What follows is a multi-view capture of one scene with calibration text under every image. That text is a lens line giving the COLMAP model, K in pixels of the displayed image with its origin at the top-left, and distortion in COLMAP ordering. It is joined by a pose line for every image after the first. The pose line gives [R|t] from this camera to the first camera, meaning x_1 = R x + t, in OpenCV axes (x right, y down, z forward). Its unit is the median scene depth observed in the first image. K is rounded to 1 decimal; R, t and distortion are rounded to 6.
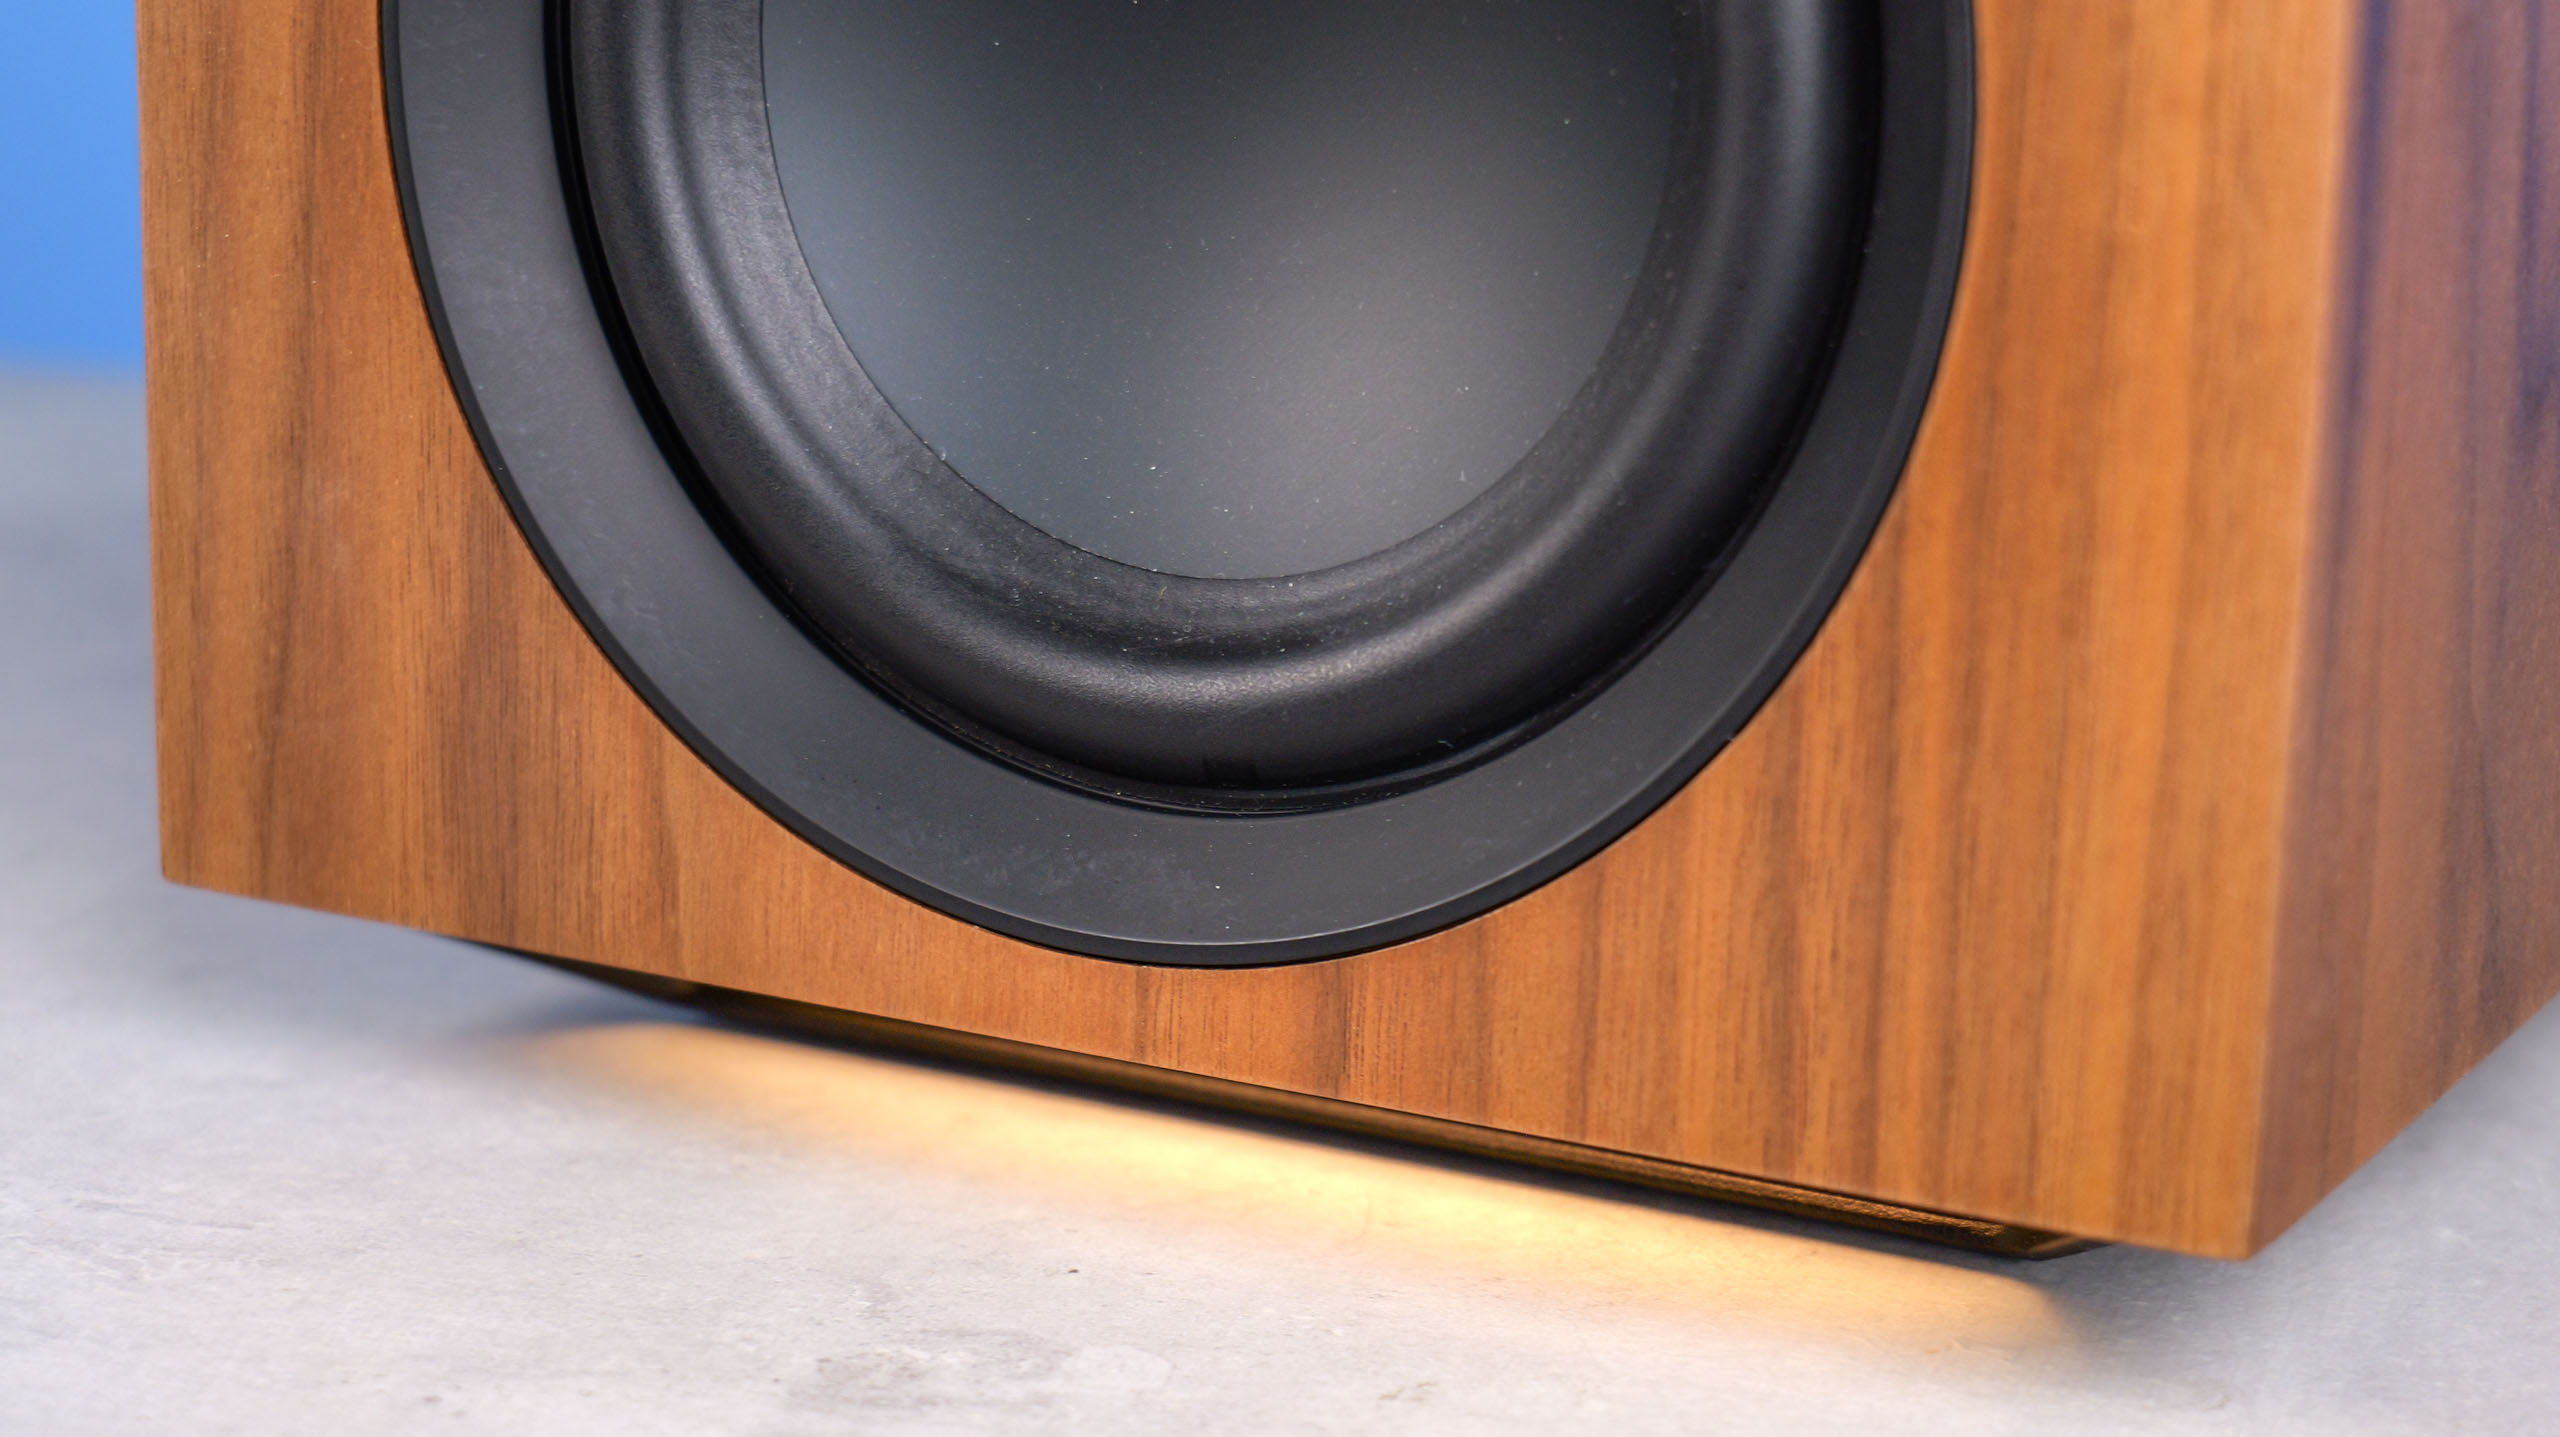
lens RADIAL K [[4805.5, 0, 1357.3], [0, 4805.5, 810.6], [0, 0, 1]] dist [0.026467, -0.224802]
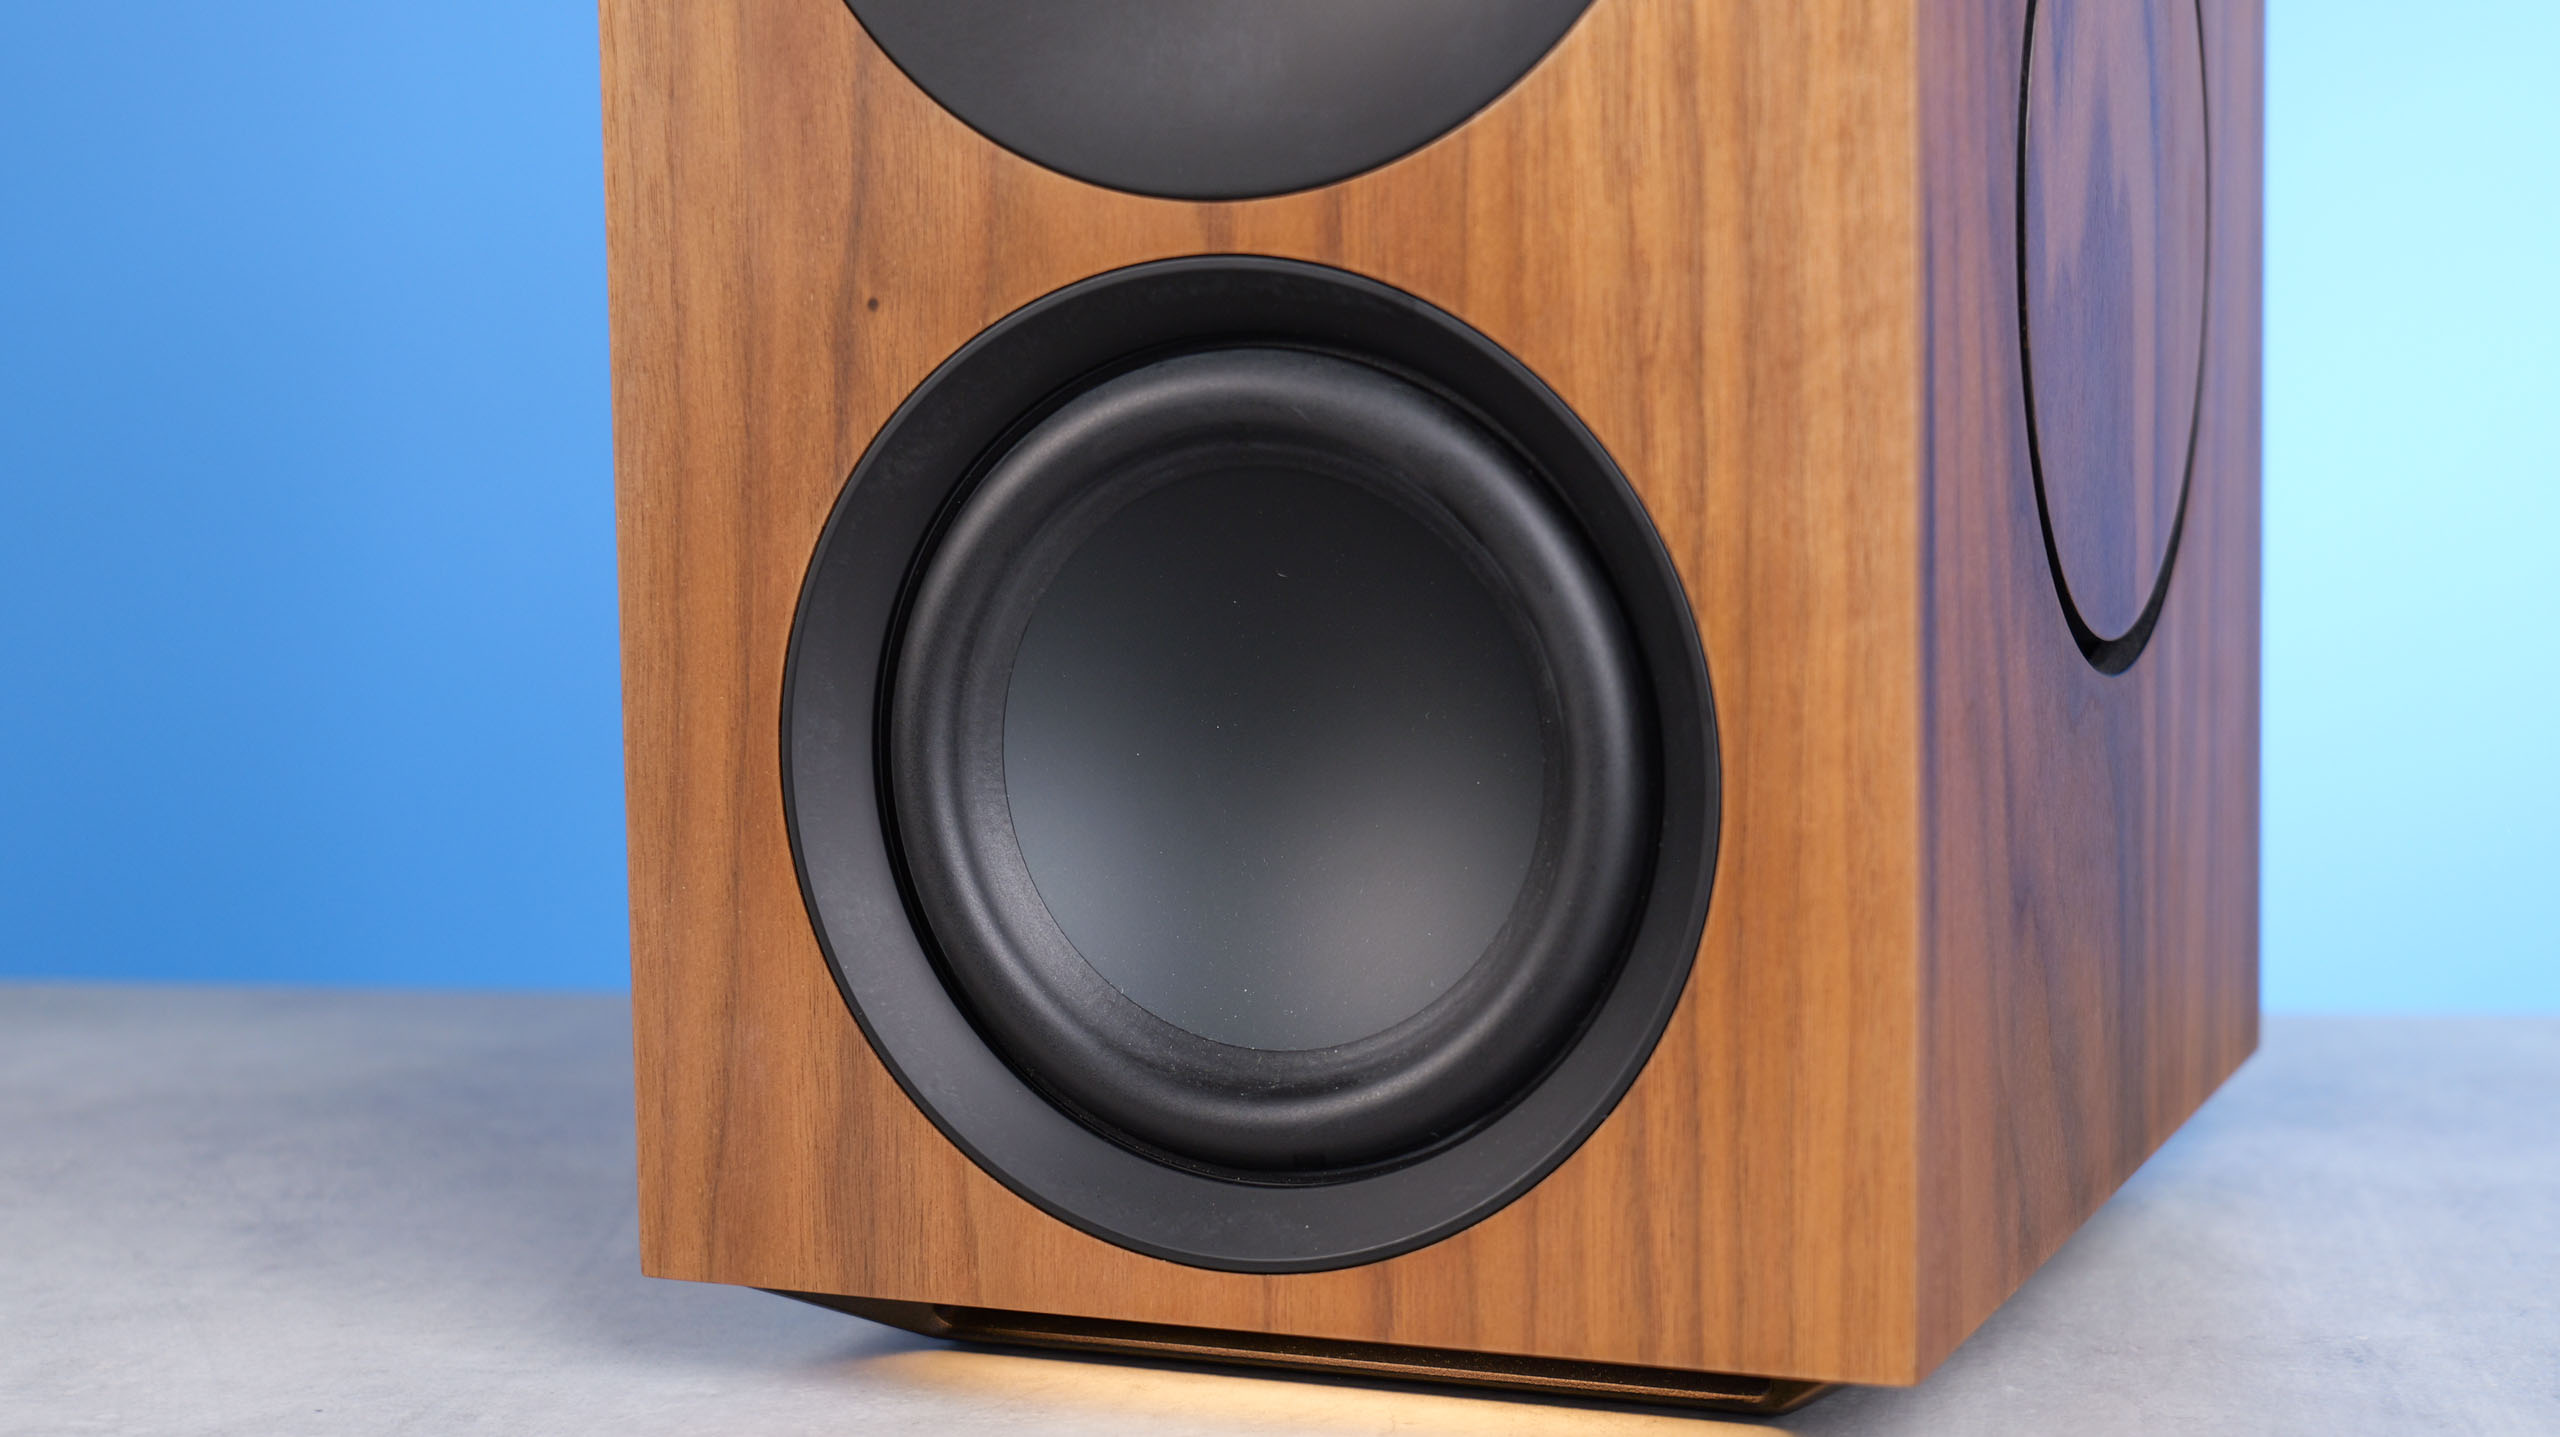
lens RADIAL K [[4109.7, 0, 1280.0], [0, 4109.7, 718.5], [0, 0, 1]] dist [0.000628, -0.069438]
pose [[0.994706, -0.051915, 0.088684, -0.164480], [0.064407, 0.987426, -0.144370, 0.049356], [-0.080074, 0.149317, 0.985542, -0.506197]]
